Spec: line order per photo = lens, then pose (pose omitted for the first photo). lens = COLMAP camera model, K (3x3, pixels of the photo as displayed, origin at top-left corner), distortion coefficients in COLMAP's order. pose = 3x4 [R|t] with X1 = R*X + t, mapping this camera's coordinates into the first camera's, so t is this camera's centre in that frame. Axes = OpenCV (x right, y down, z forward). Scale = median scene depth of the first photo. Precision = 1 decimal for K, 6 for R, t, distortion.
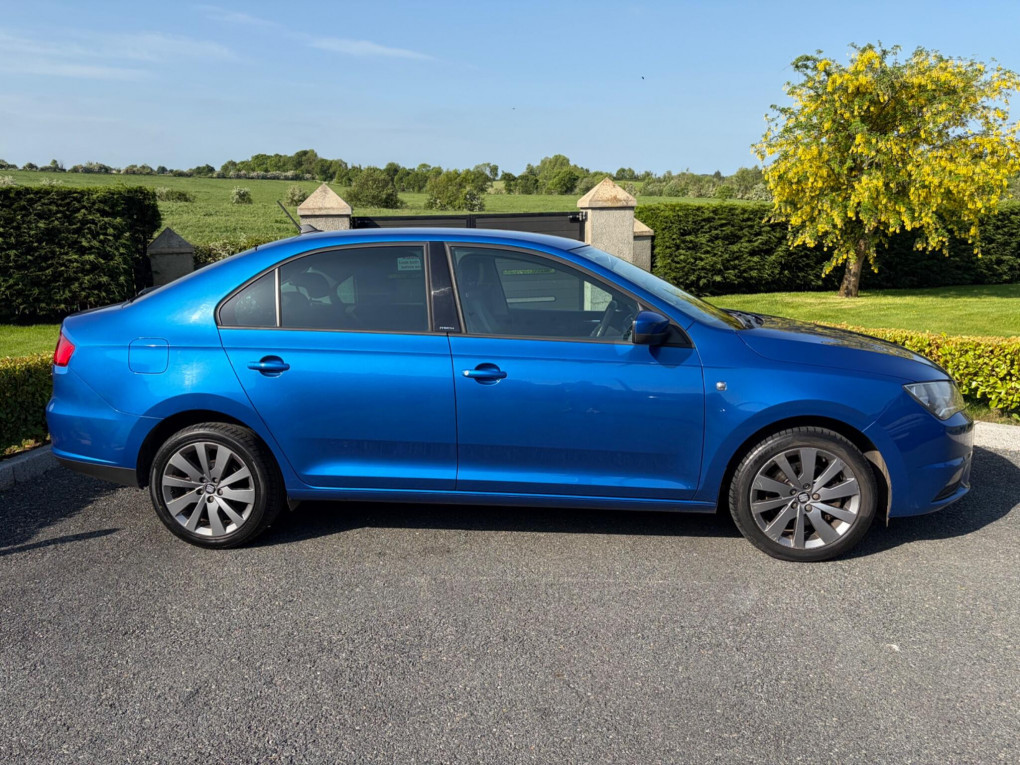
lens RADIAL K [[769.9, 0, 507.1], [0, 769.9, 385.6], [0, 0, 1]] dist [0.057981, -0.064957]
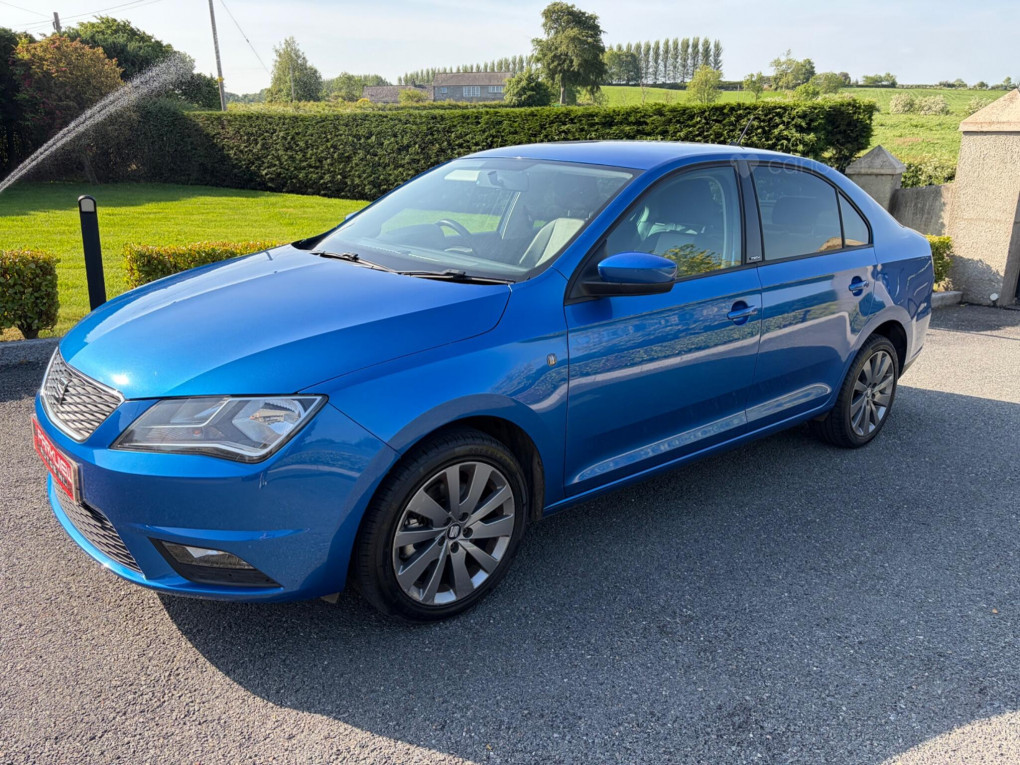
lens RADIAL K [[769.9, 0, 505.7], [0, 769.9, 378.4], [0, 0, 1]] dist [0.057981, -0.064957]
pose [[0.486096, 0.277704, -0.828608, 0.169666], [-0.205759, 0.957880, 0.200322, -0.032329], [0.849337, 0.073118, 0.522762, 0.158618]]
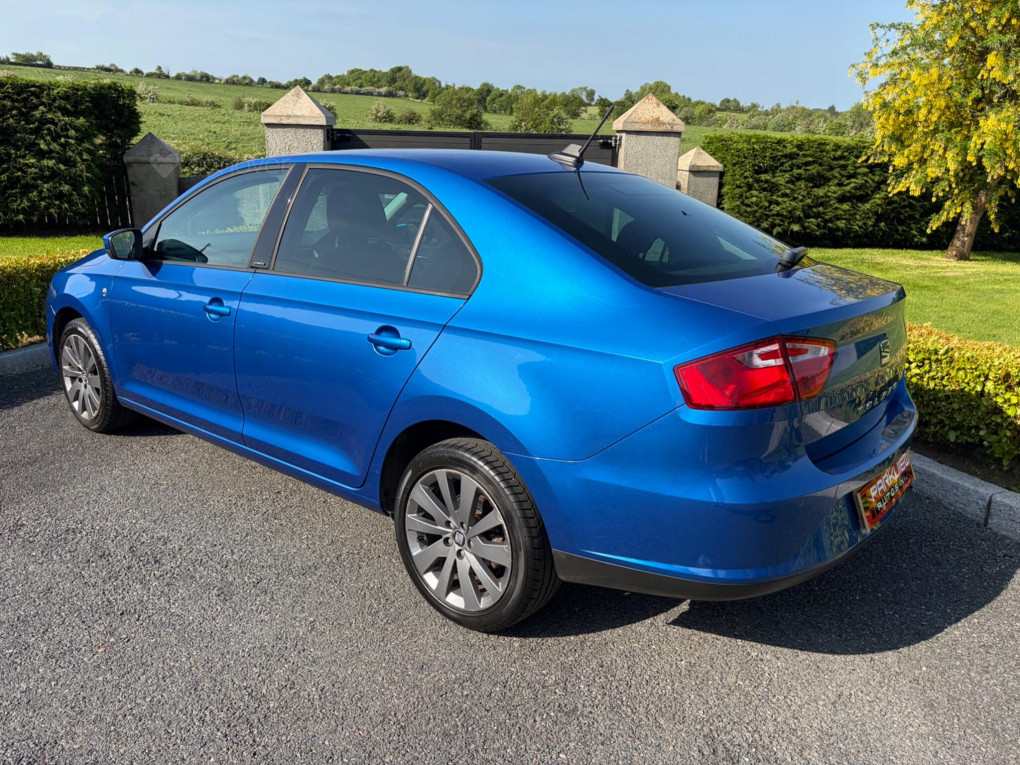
lens RADIAL K [[769.9, 0, 500.6], [0, 769.9, 375.0], [0, 0, 1]] dist [0.057981, -0.064957]
pose [[0.991031, 0.081080, -0.106224, 0.067672], [-0.072735, 0.994120, 0.080217, -0.027849], [0.112103, -0.071772, 0.991101, 0.138650]]
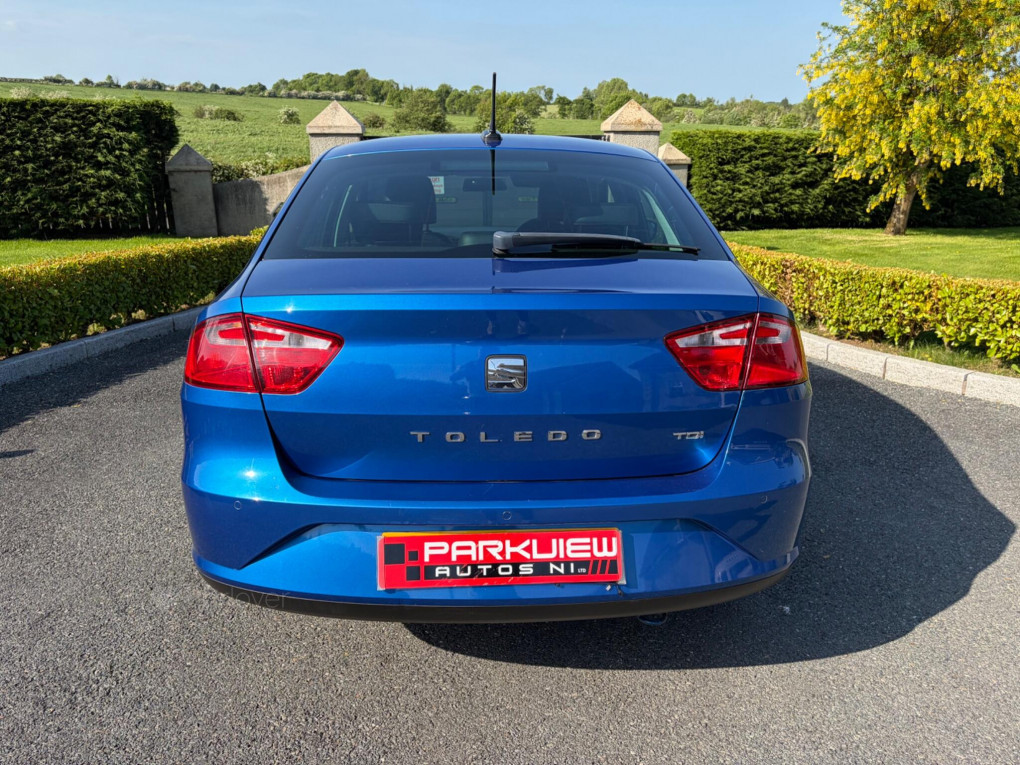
lens RADIAL K [[769.9, 0, 505.5], [0, 769.9, 388.1], [0, 0, 1]] dist [0.057981, -0.064957]
pose [[0.997410, 0.040086, -0.059724, 0.036241], [-0.034469, 0.995136, 0.092279, -0.000166], [0.063132, -0.089981, 0.993940, 0.014542]]
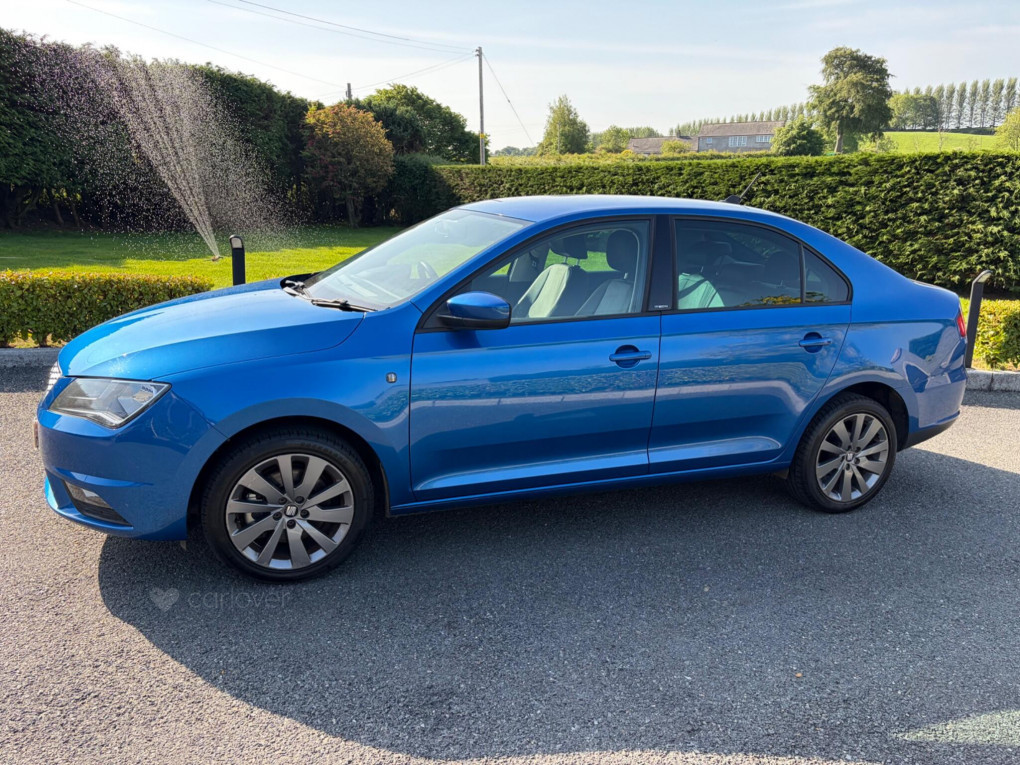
lens RADIAL K [[769.9, 0, 507.6], [0, 769.9, 381.8], [0, 0, 1]] dist [0.057981, -0.064957]
pose [[0.177006, 0.259269, -0.949446, 0.224297], [-0.227826, 0.949271, 0.216747, -0.052193], [0.957478, 0.177942, 0.227095, 0.233918]]
